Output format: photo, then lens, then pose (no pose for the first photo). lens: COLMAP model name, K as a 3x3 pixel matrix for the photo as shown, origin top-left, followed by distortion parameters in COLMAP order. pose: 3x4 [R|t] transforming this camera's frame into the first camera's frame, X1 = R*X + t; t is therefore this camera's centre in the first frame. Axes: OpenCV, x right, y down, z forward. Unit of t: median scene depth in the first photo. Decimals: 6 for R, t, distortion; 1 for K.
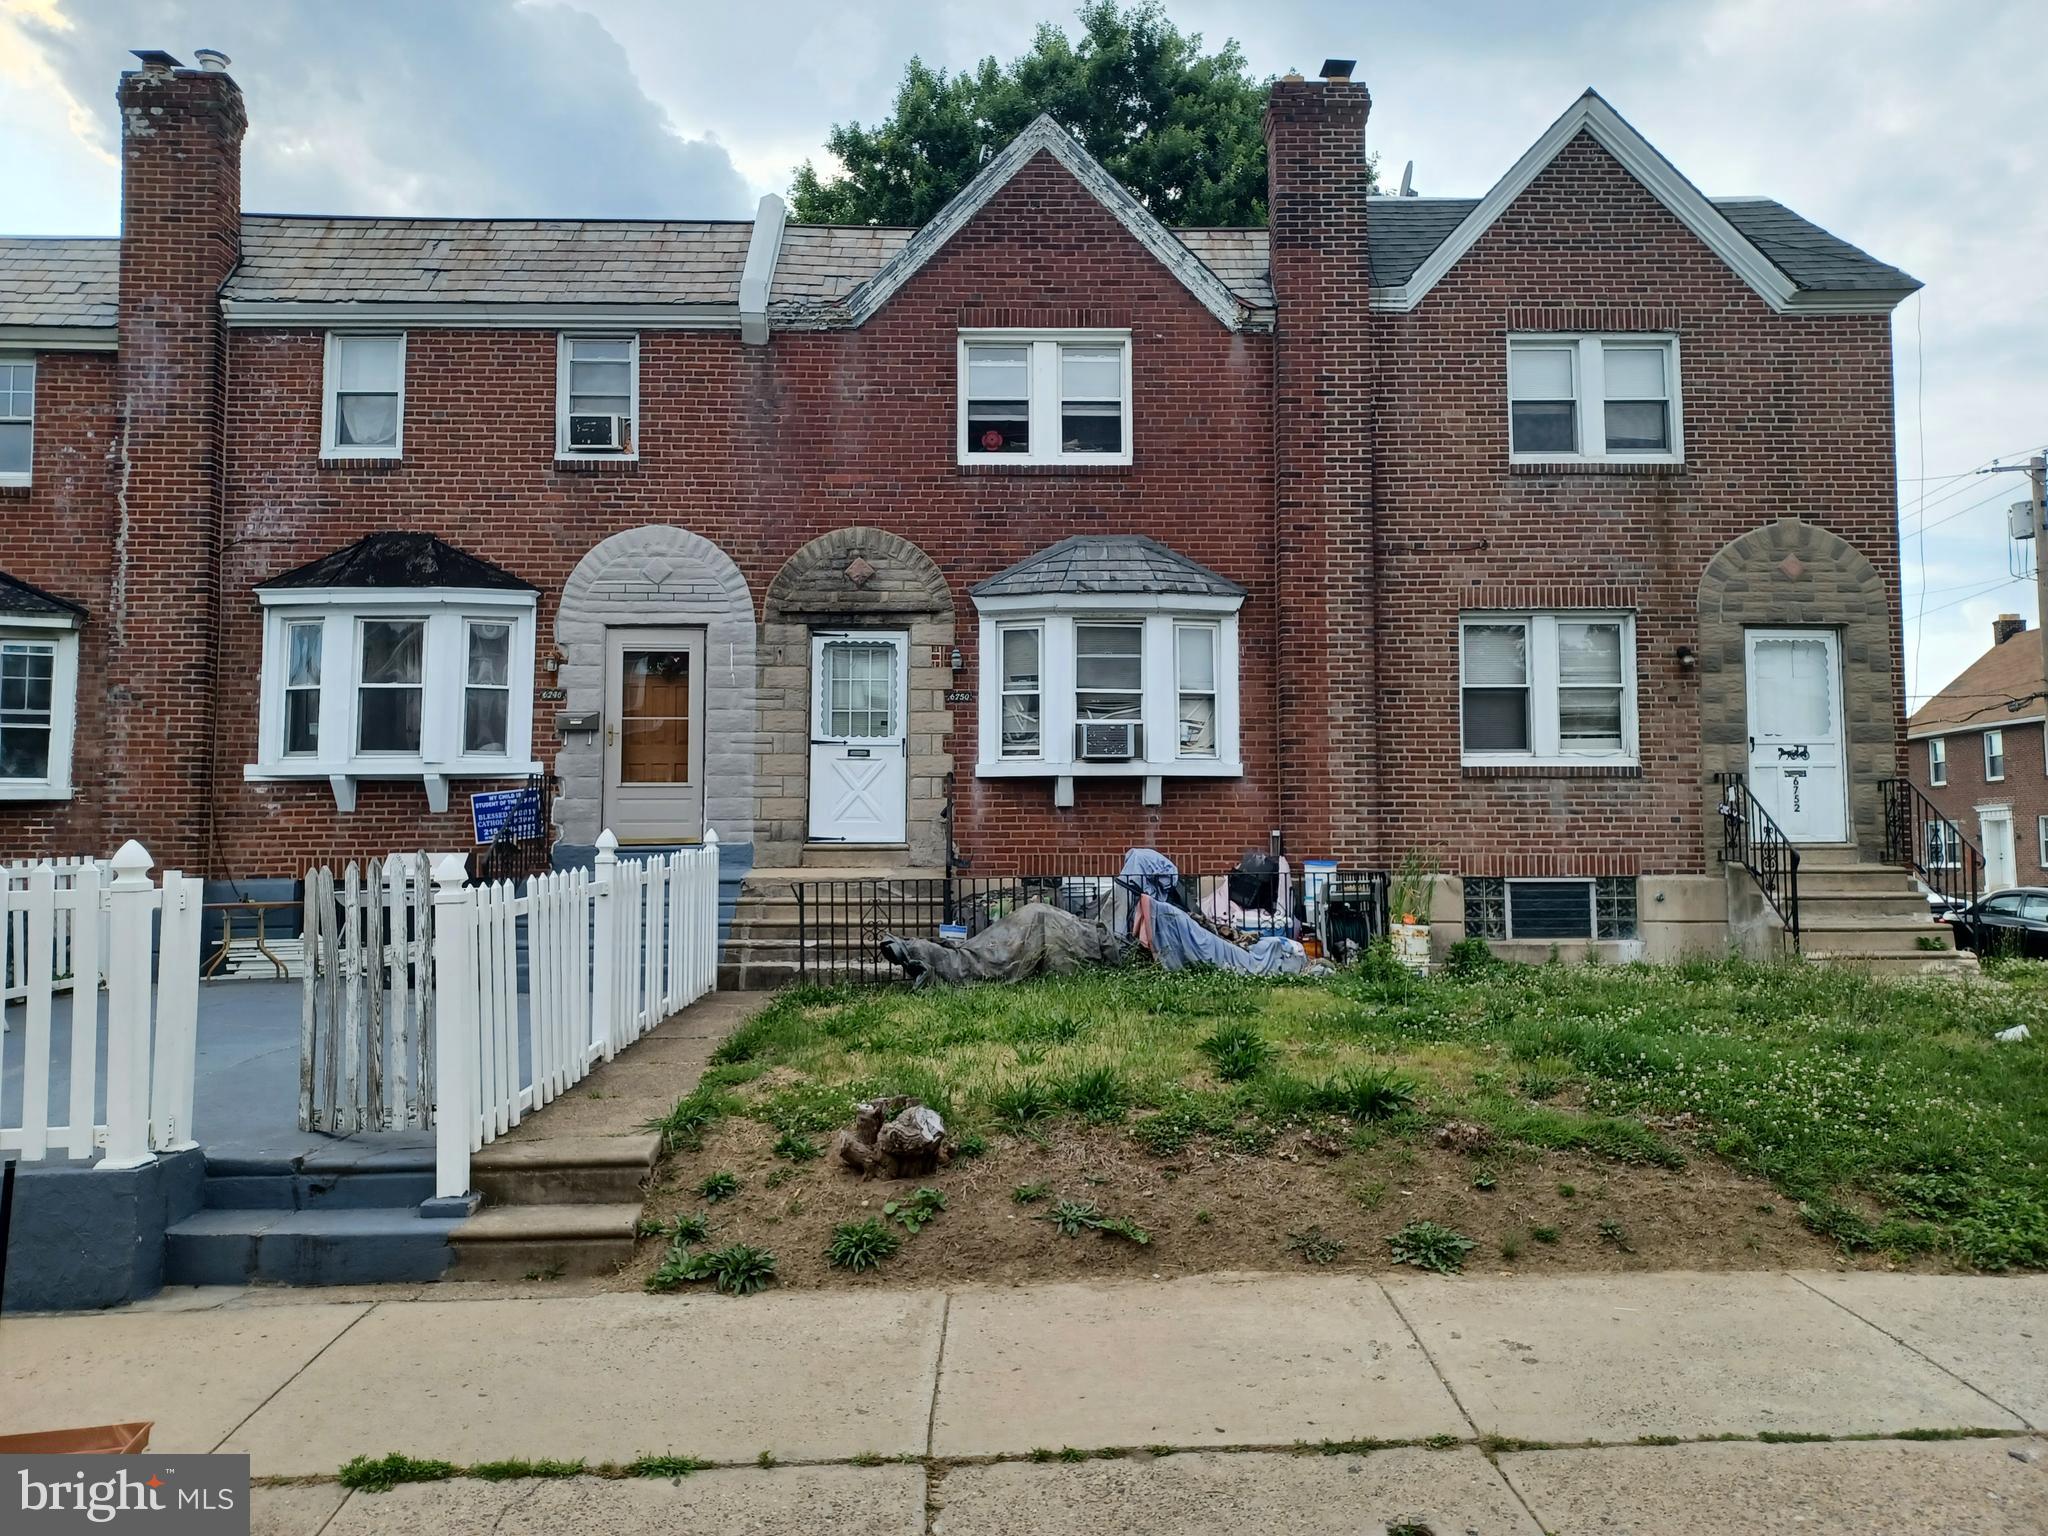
lens RADIAL K [[1489.2, 0, 1021.2], [0, 1489.2, 773.2], [0, 0, 1]] dist [0.041356, -0.015582]
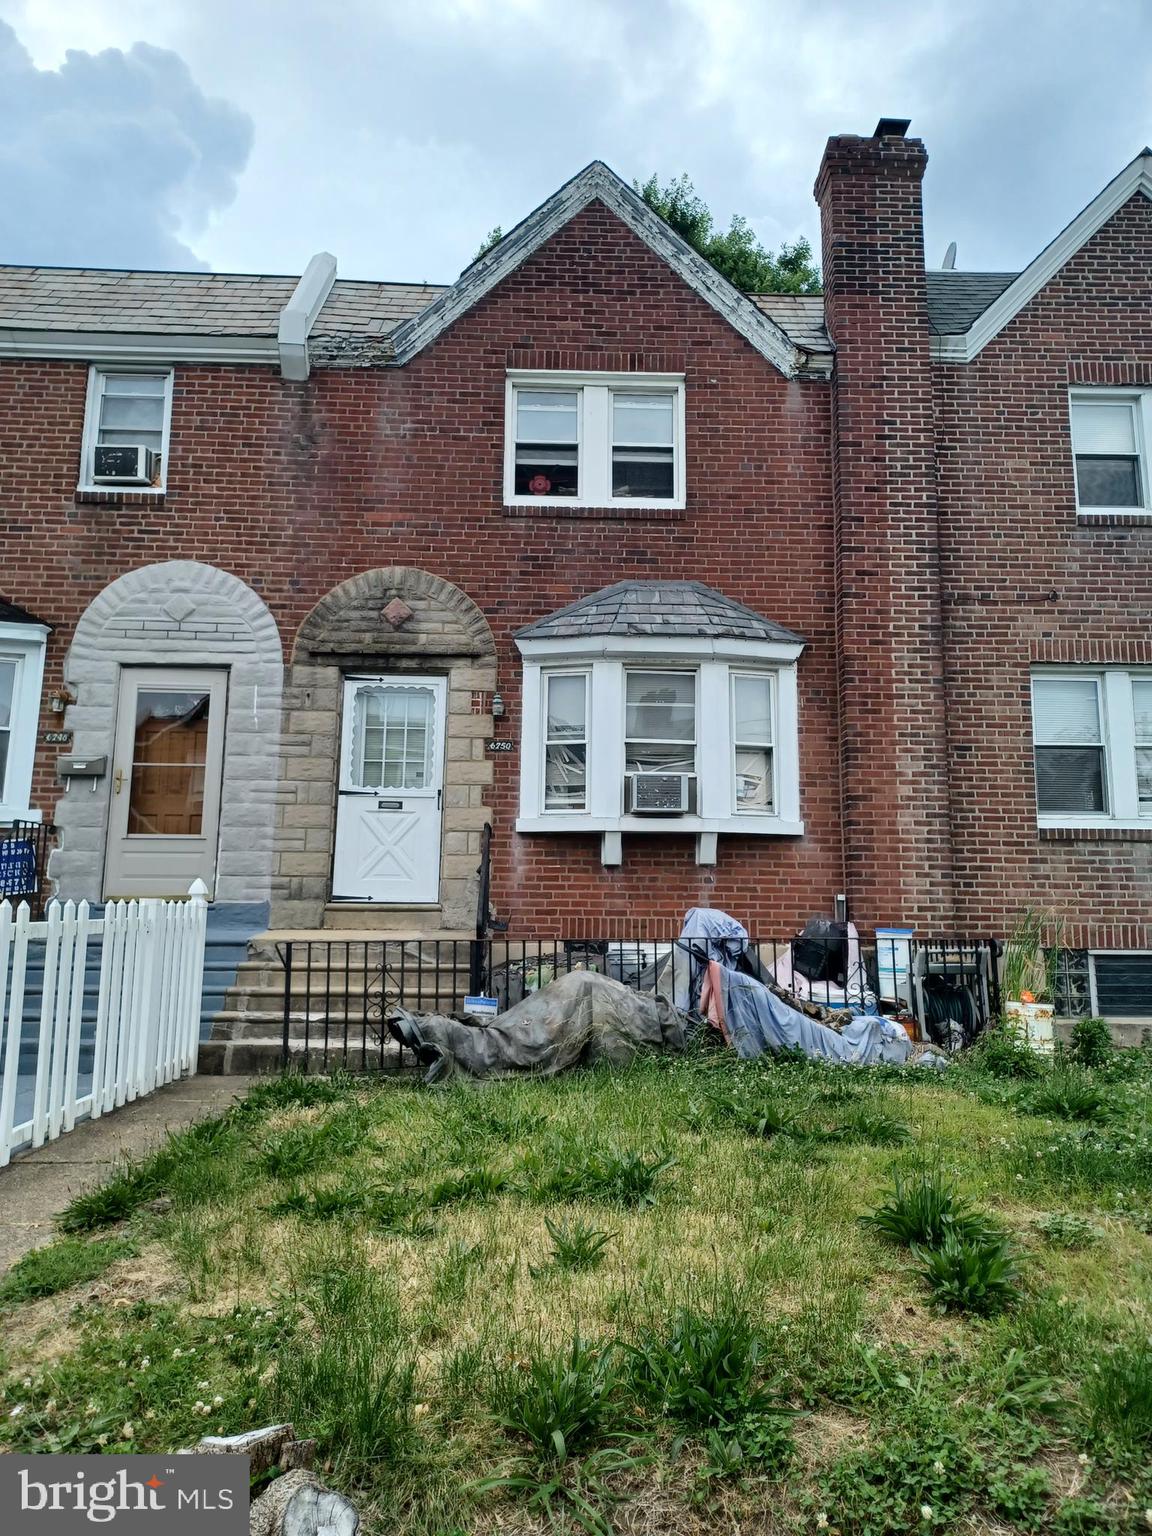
lens RADIAL K [[1116.9, 0, 585.3], [0, 1116.9, 756.4], [0, 0, 1]] dist [0.041356, -0.015582]
pose [[0.999730, 0.014263, 0.018354, -0.000933], [-0.012275, 0.994483, -0.104177, 0.027435], [-0.019738, 0.103923, 0.994389, 0.303825]]
